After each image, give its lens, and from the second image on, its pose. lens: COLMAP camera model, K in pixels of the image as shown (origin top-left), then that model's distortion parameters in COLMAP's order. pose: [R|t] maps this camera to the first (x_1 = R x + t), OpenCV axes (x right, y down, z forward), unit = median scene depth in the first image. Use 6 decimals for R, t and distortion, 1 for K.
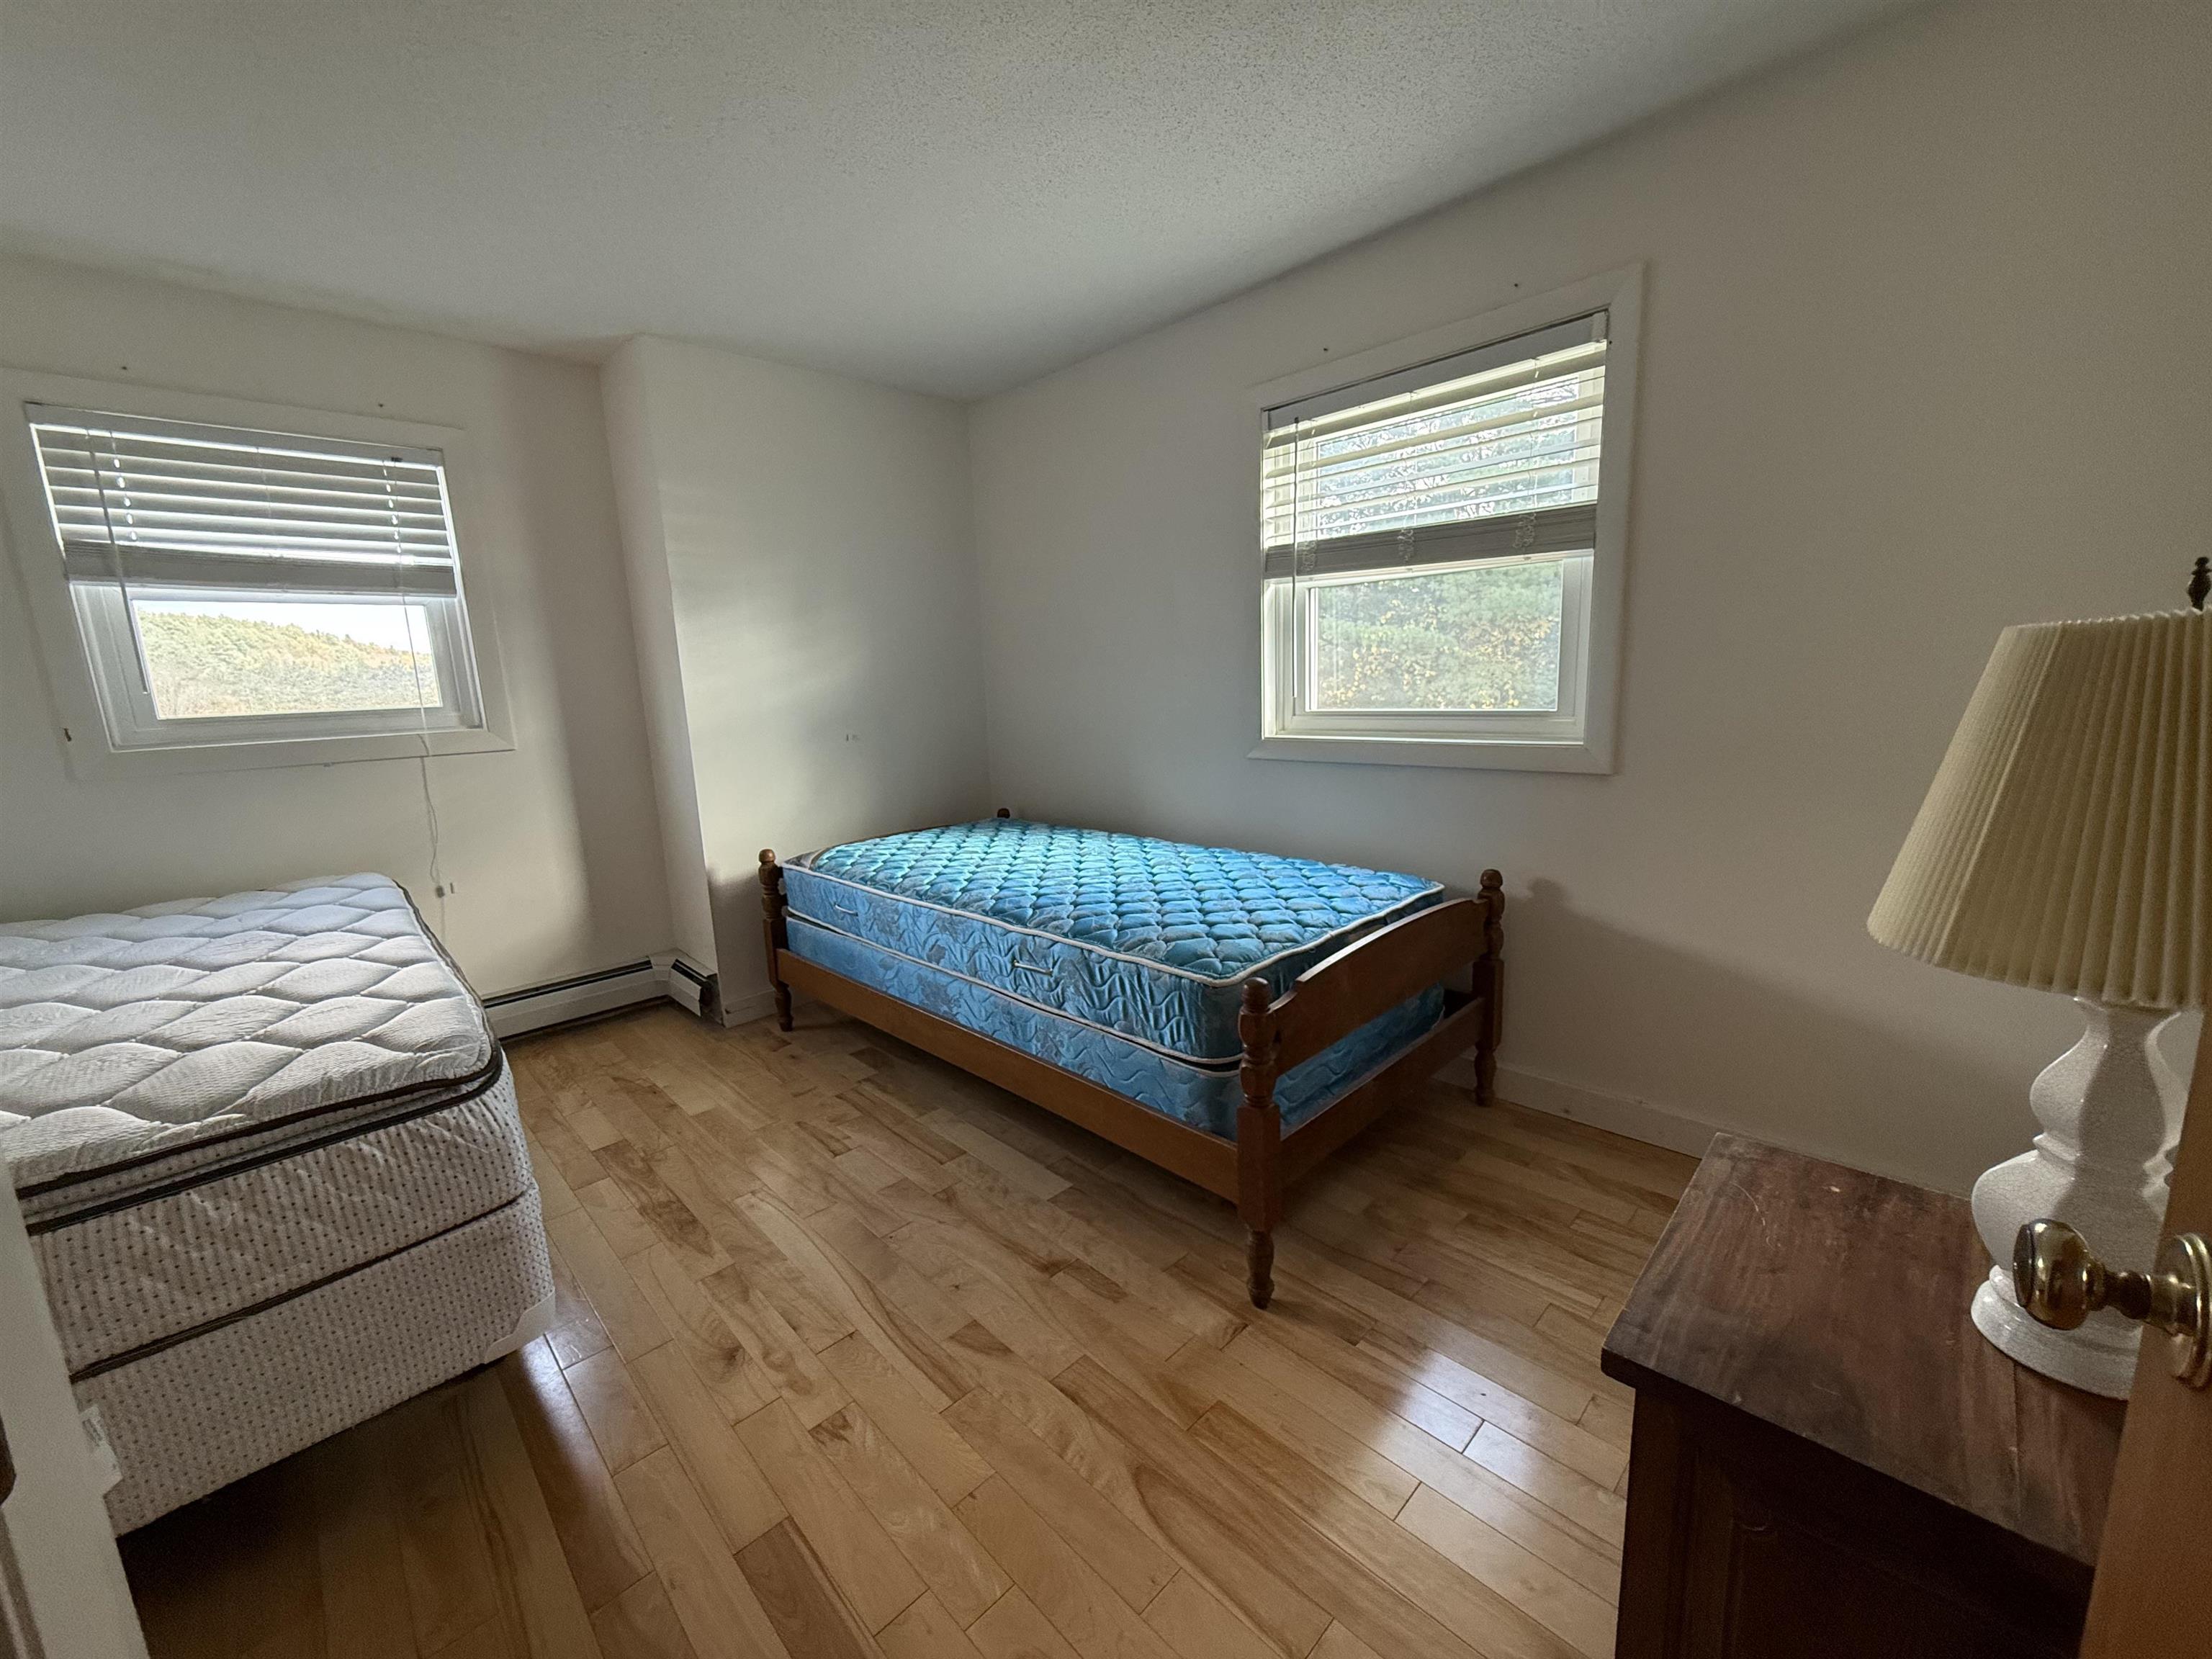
lens RADIAL K [[876.6, 0, 1111.1], [0, 876.6, 832.0], [0, 0, 1]] dist [-0.000637, -0.000646]
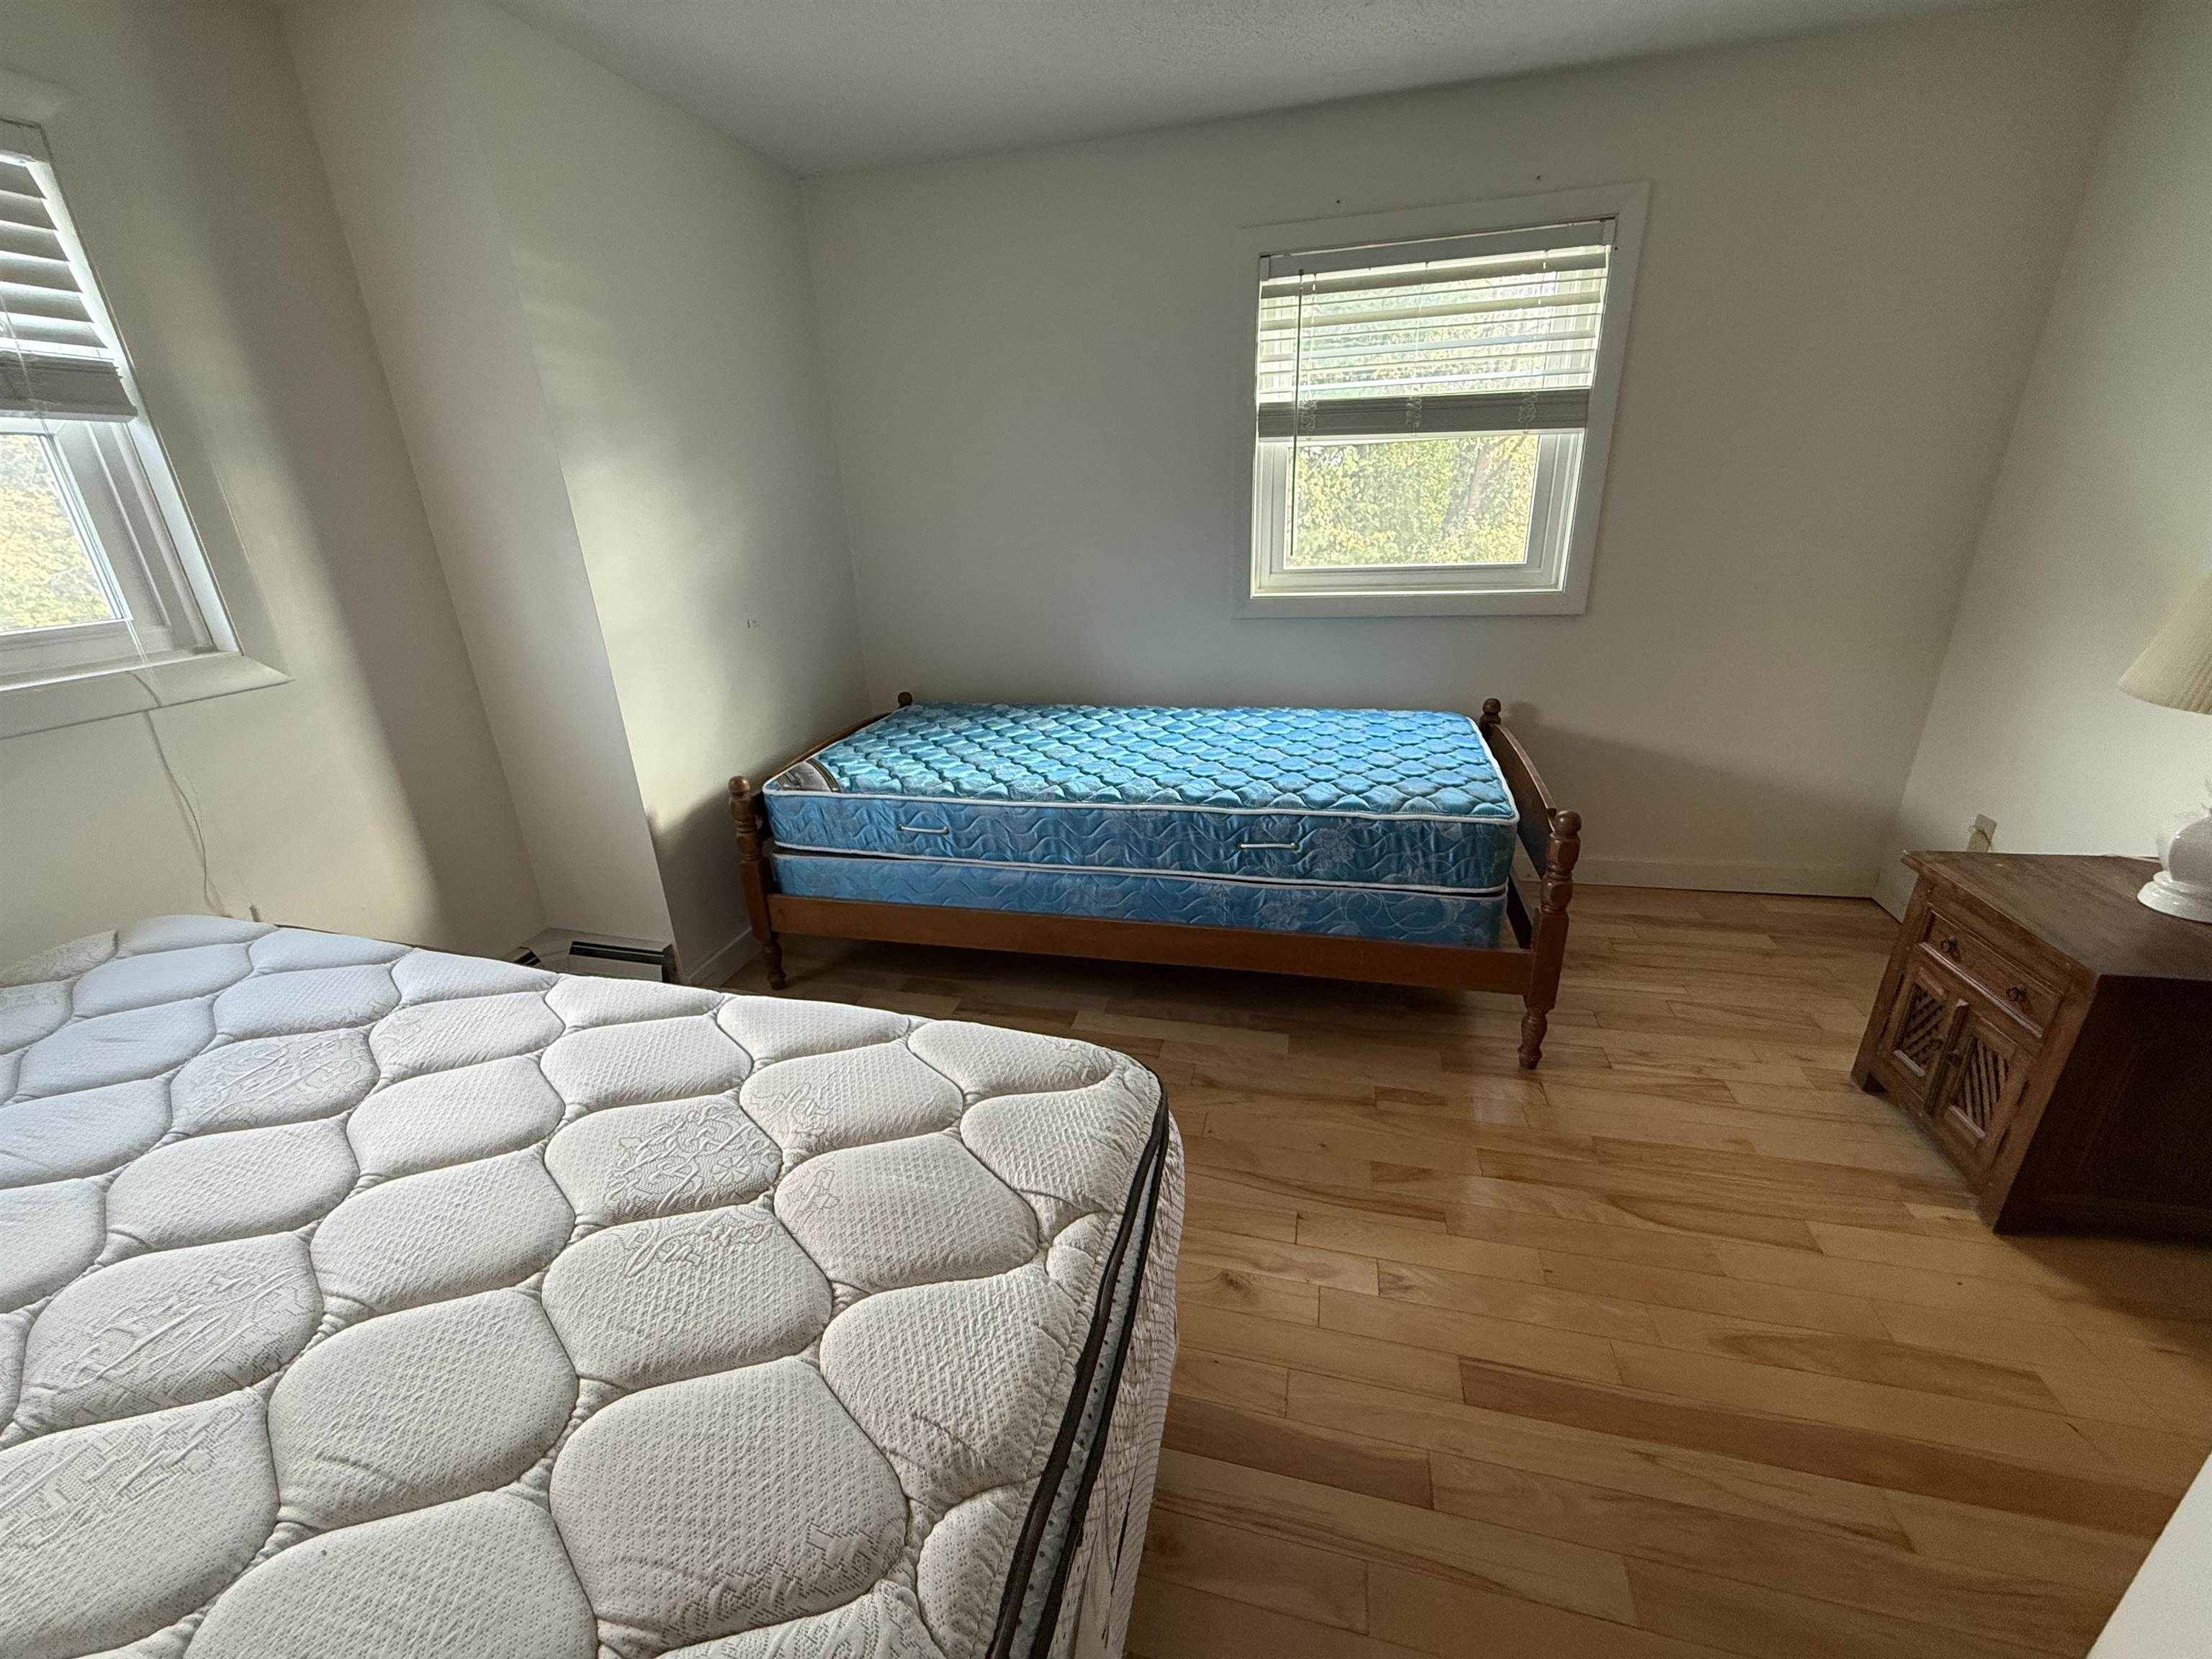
lens RADIAL K [[876.6, 0, 1110.9], [0, 876.6, 828.4], [0, 0, 1]] dist [-0.000637, -0.000646]
pose [[0.855549, -0.182530, 0.484478, -0.561418], [0.099455, 0.976304, 0.192198, -0.059935], [-0.508079, -0.116251, 0.853429, 0.173122]]
